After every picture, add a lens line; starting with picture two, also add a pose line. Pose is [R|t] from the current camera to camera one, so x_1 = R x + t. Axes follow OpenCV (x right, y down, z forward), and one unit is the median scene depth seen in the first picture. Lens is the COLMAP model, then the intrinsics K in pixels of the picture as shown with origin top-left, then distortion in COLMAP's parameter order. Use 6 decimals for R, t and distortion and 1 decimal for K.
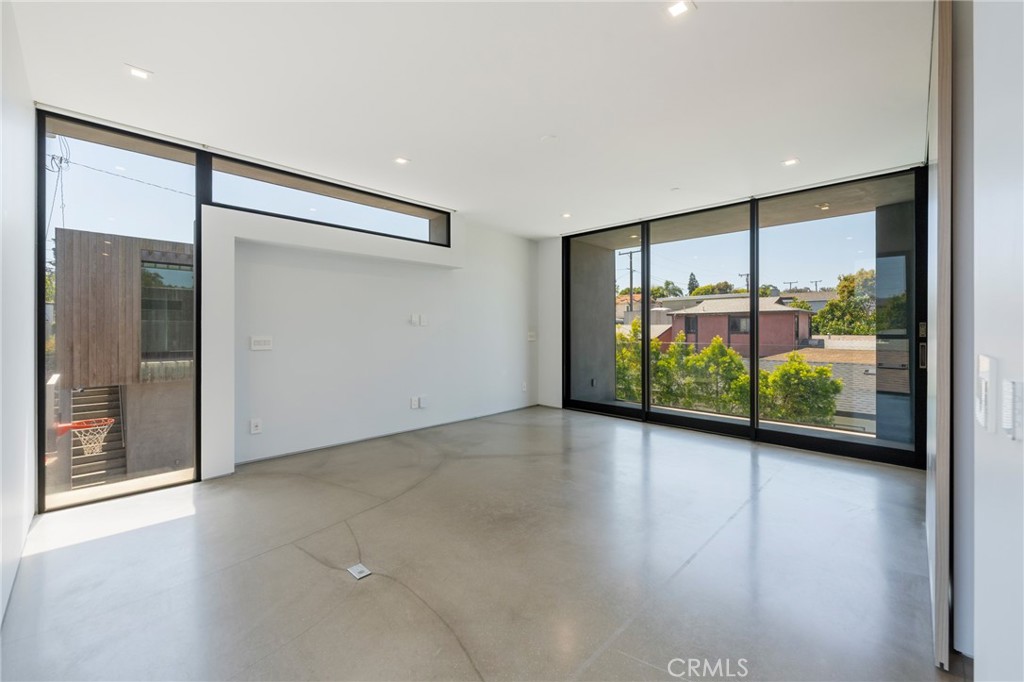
lens RADIAL K [[416.2, 0, 511.1], [0, 416.2, 336.0], [0, 0, 1]] dist [0.000088, -0.000080]
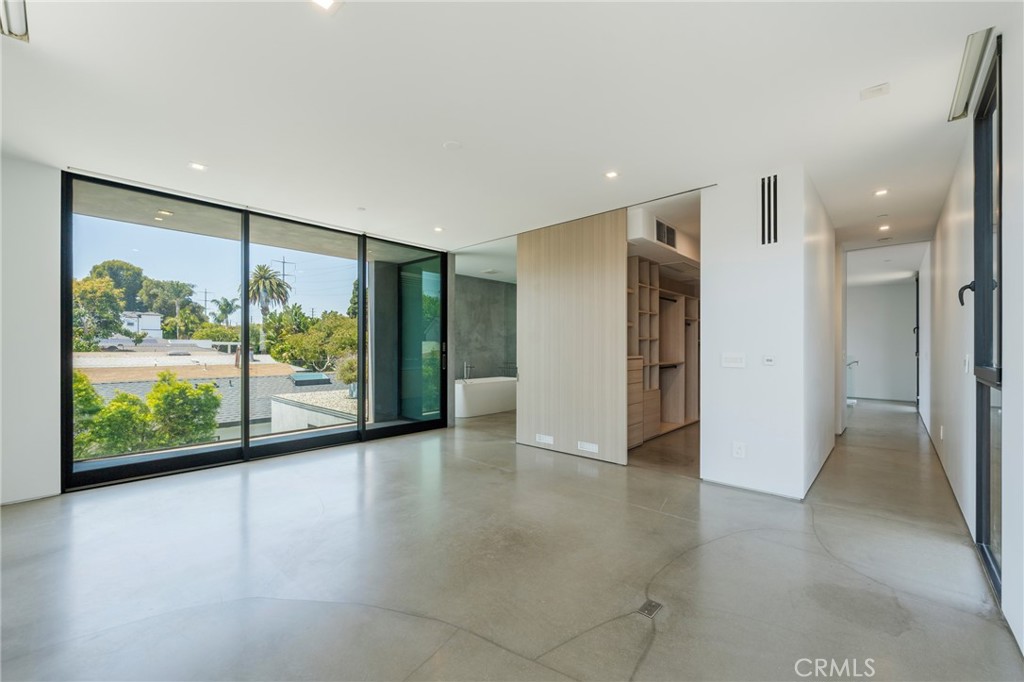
lens RADIAL K [[416.1, 0, 513.1], [0, 416.1, 346.6], [0, 0, 1]] dist [0.000772, 0.000074]
pose [[-0.032433, 0.000313, 0.999474, -0.394690], [0.014356, 0.999897, 0.000153, -0.005626], [-0.999371, 0.014353, -0.032434, 0.409591]]
